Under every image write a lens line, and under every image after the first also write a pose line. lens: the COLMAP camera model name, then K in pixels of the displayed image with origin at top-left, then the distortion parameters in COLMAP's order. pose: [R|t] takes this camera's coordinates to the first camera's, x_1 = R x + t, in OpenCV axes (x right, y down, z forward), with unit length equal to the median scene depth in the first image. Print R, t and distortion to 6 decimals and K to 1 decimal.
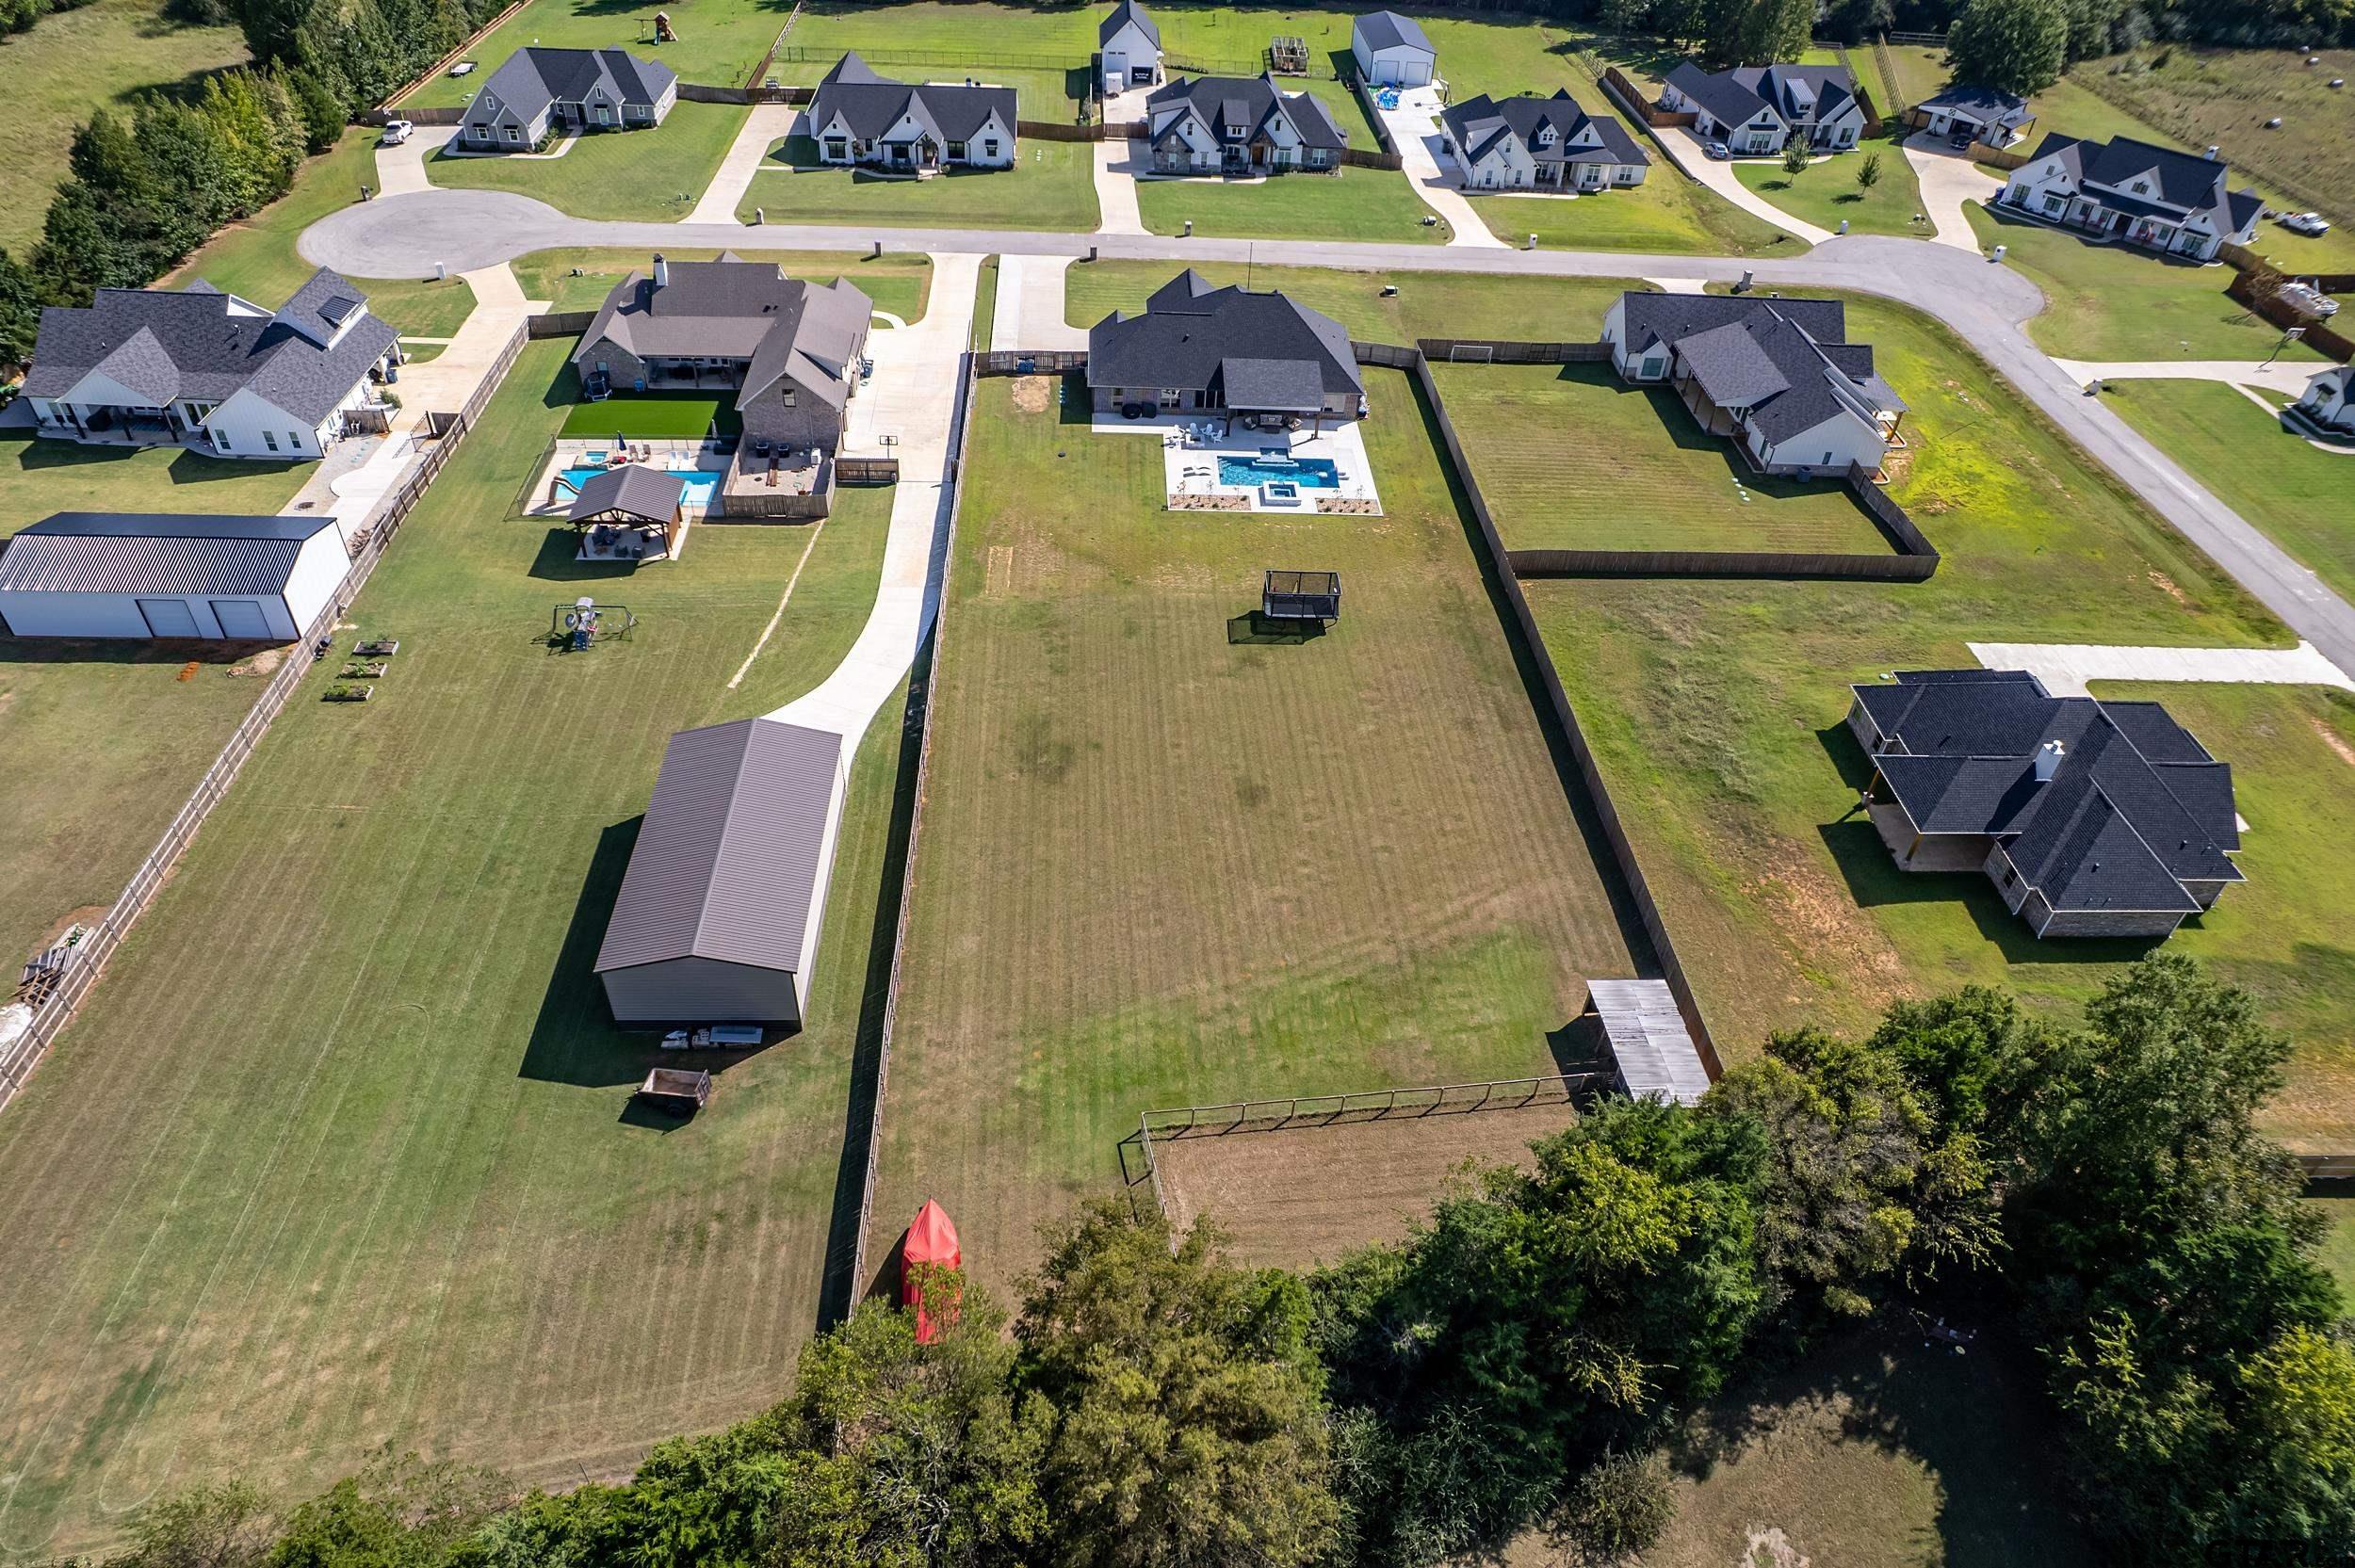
lens RADIAL K [[1509.3, 0, 1177.5], [0, 1509.3, 784.0], [0, 0, 1]] dist [-0.090875, 0.083662]
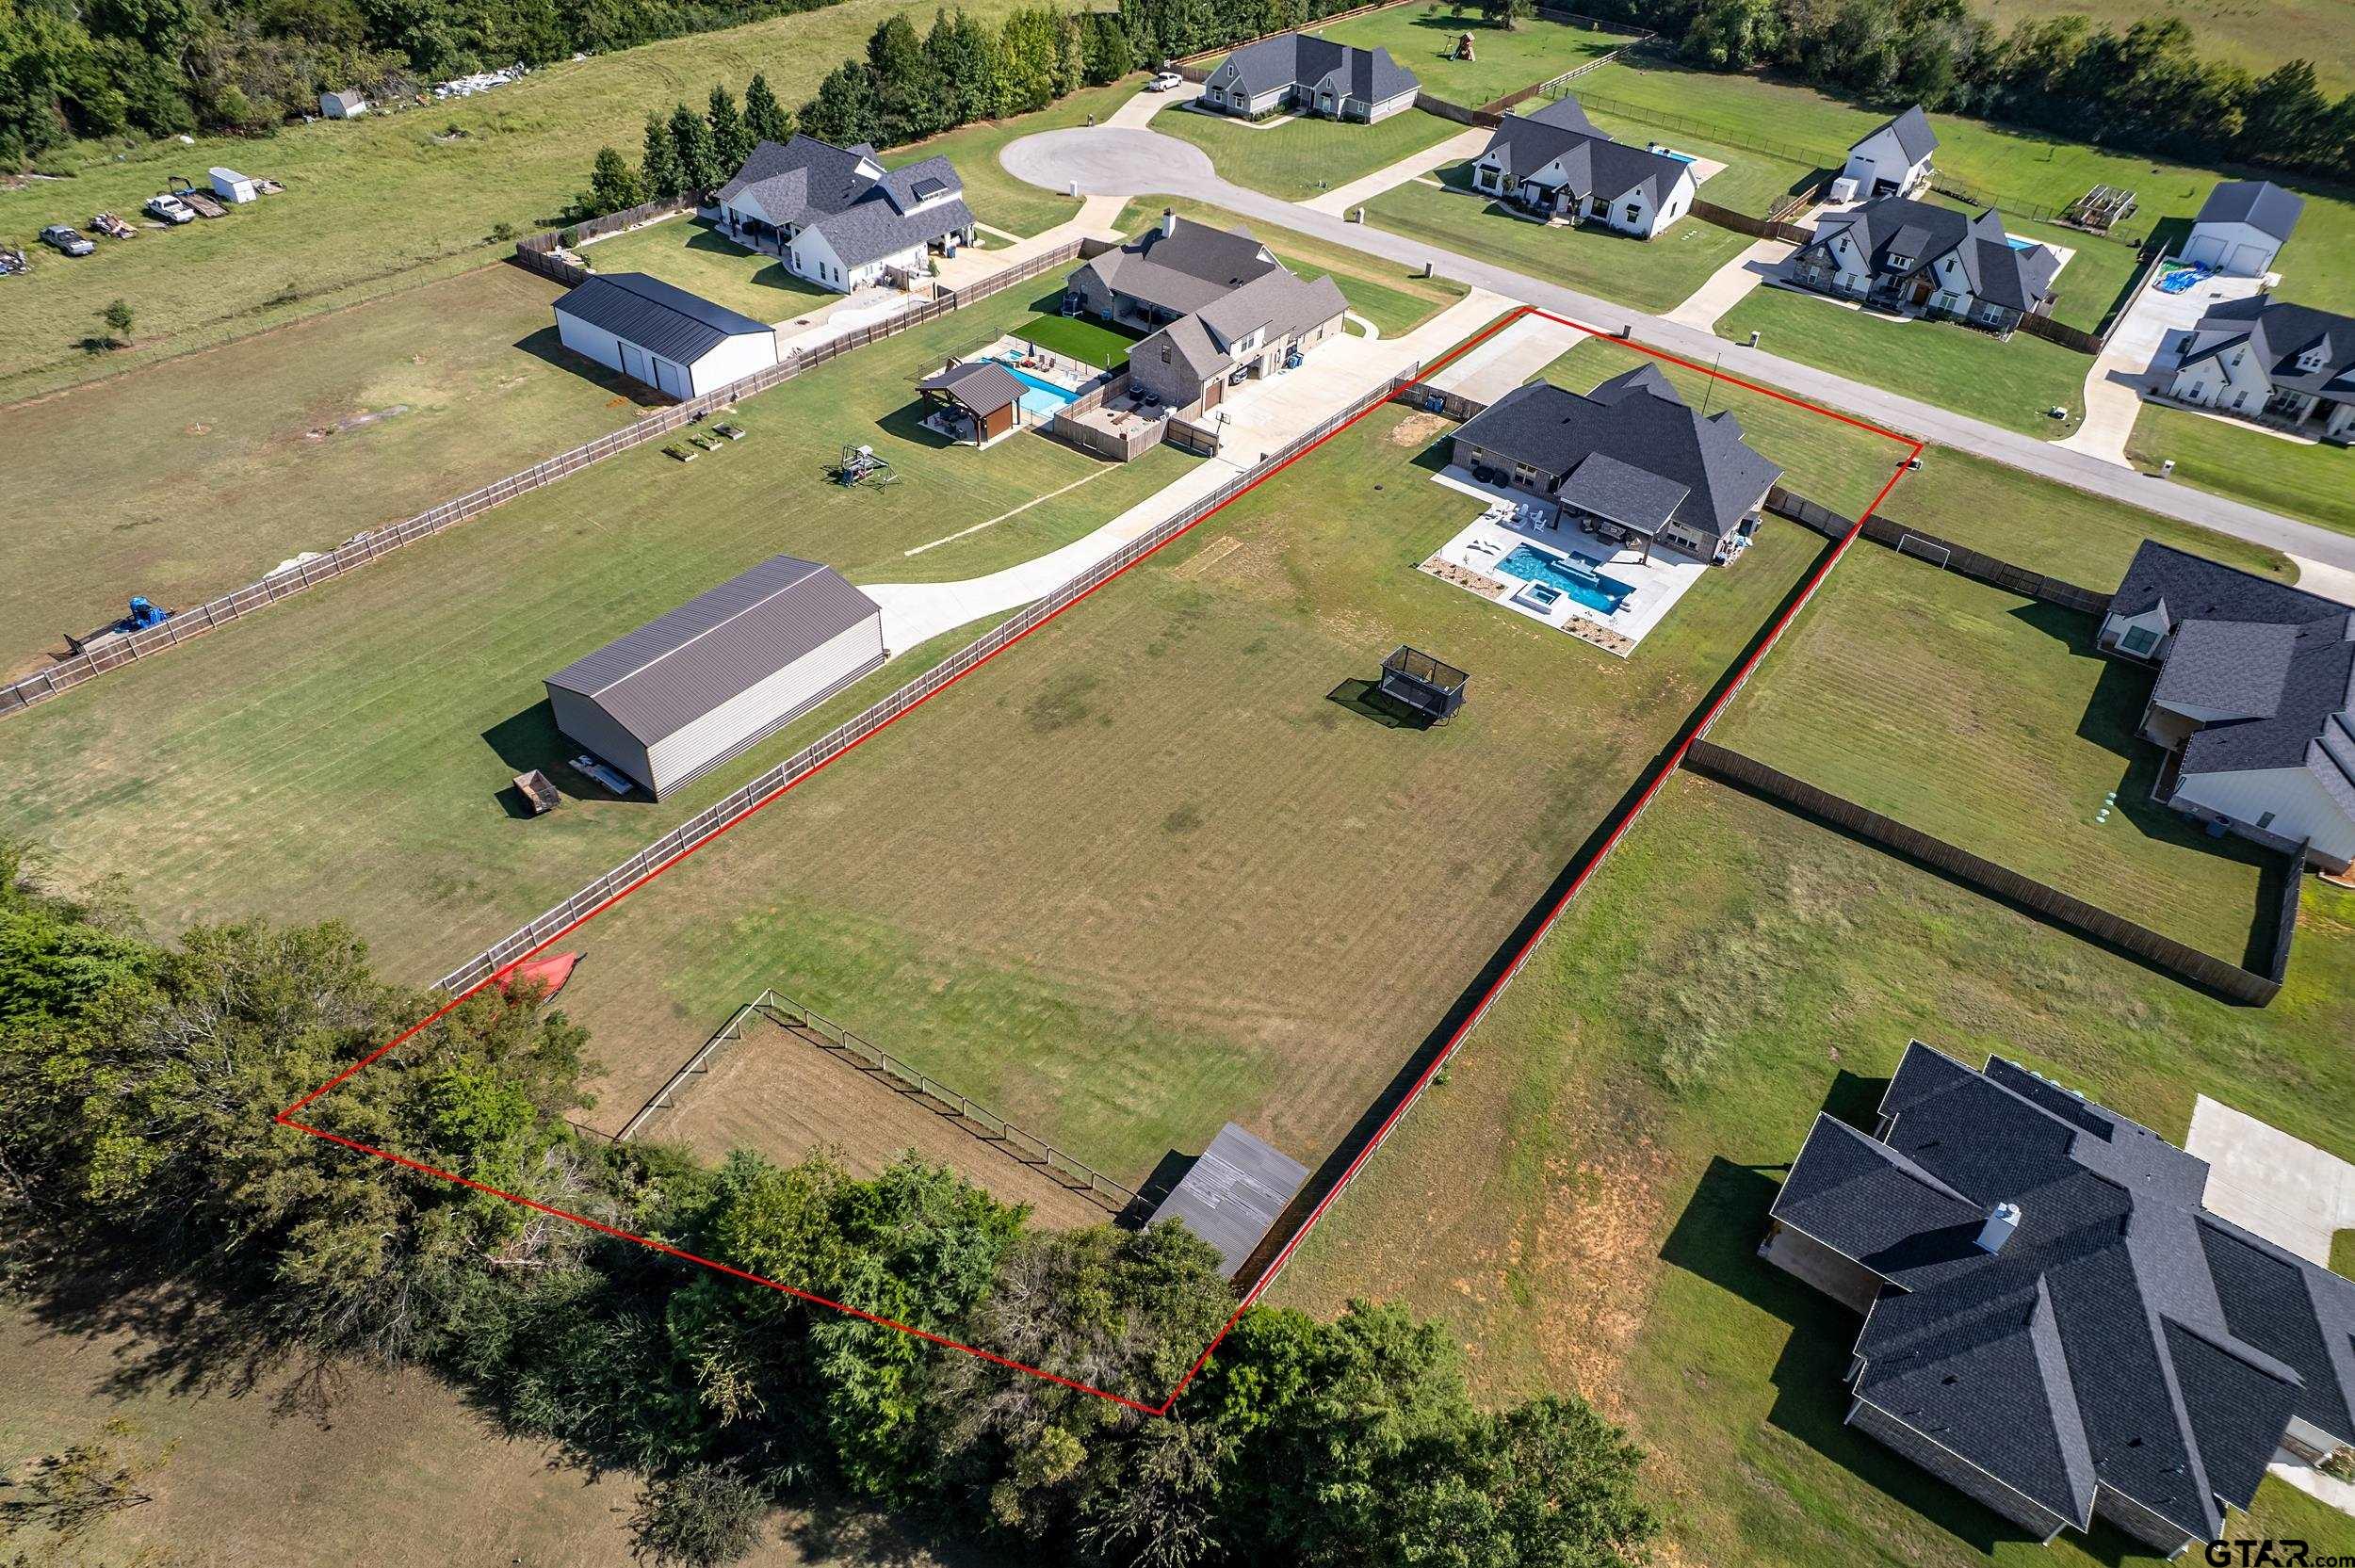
lens RADIAL K [[1509.3, 0, 1177.5], [0, 1509.3, 784.0], [0, 0, 1]] dist [-0.090875, 0.083662]
pose [[0.774020, 0.406159, -0.485724, 0.356871], [-0.422720, 0.902620, 0.081143, -0.065014], [0.471381, 0.142519, 0.870338, 0.105793]]
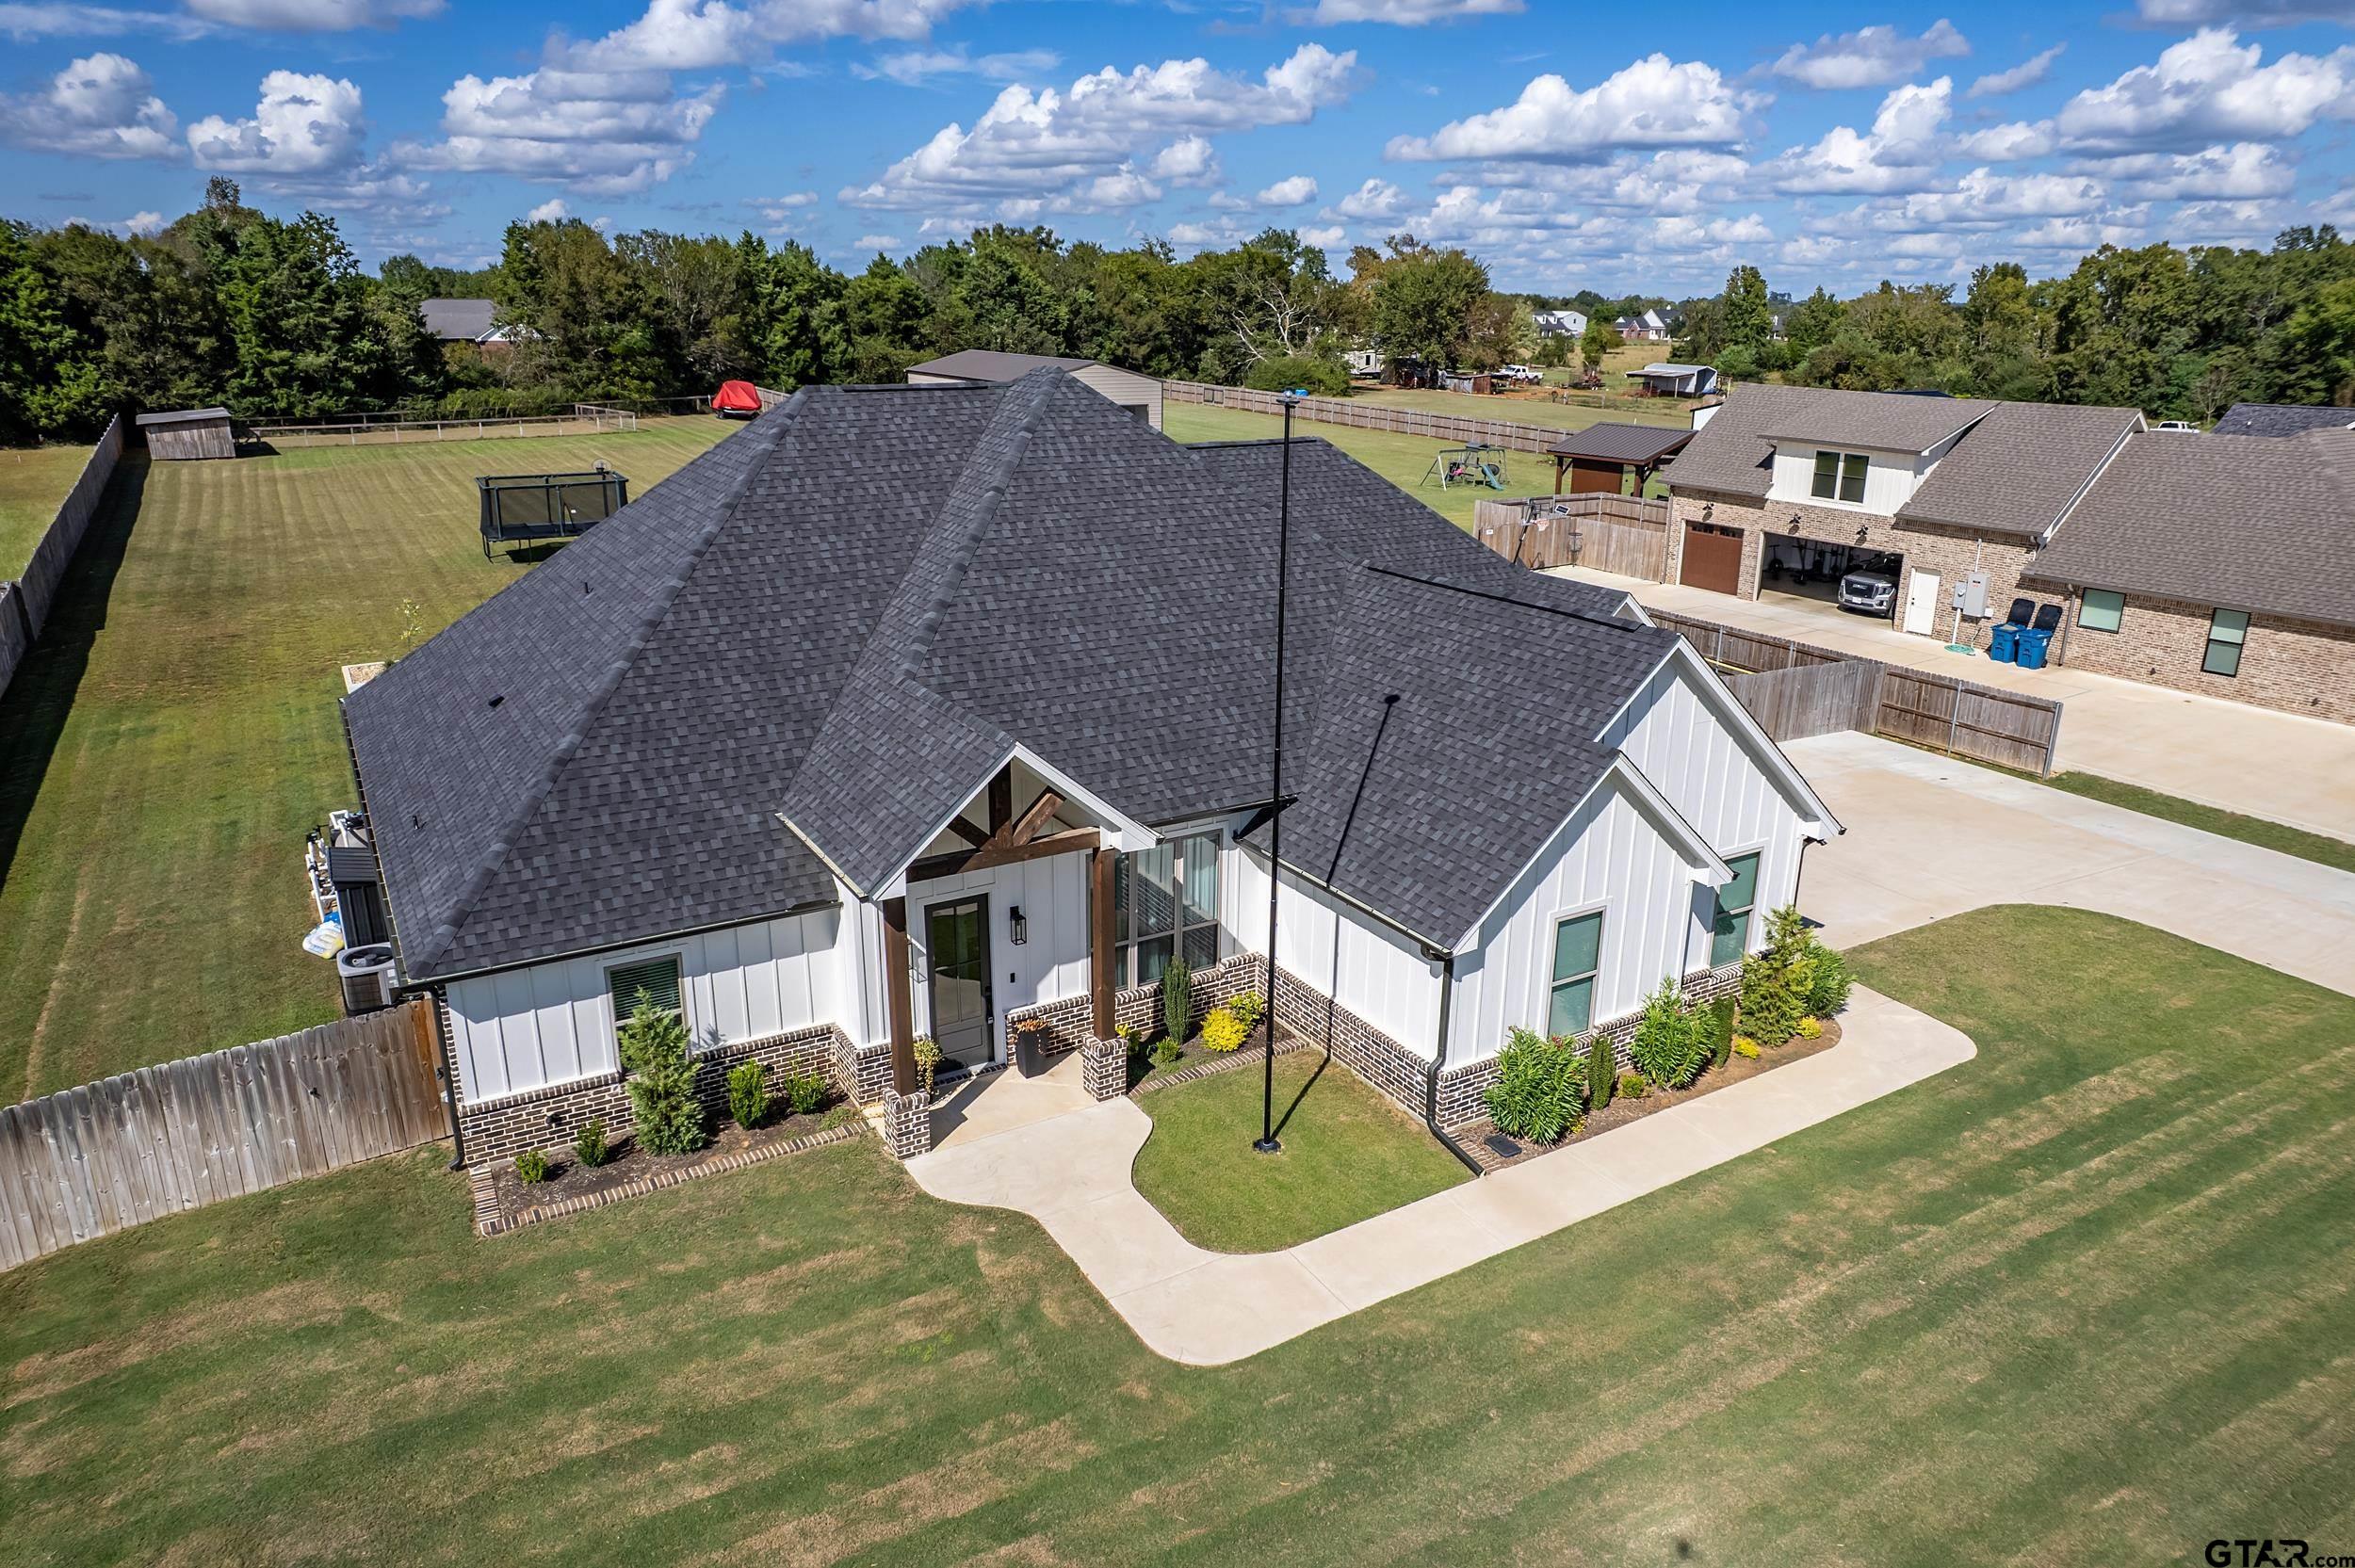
lens RADIAL K [[1526.5, 0, 1177.5], [0, 1526.5, 784.0], [0, 0, 1]] dist [-0.072824, 0.073578]
pose [[-0.879415, 0.088746, -0.467712, 0.120574], [-0.349197, 0.547501, 0.760463, -0.457265], [0.323561, 0.832086, -0.450491, 1.134785]]
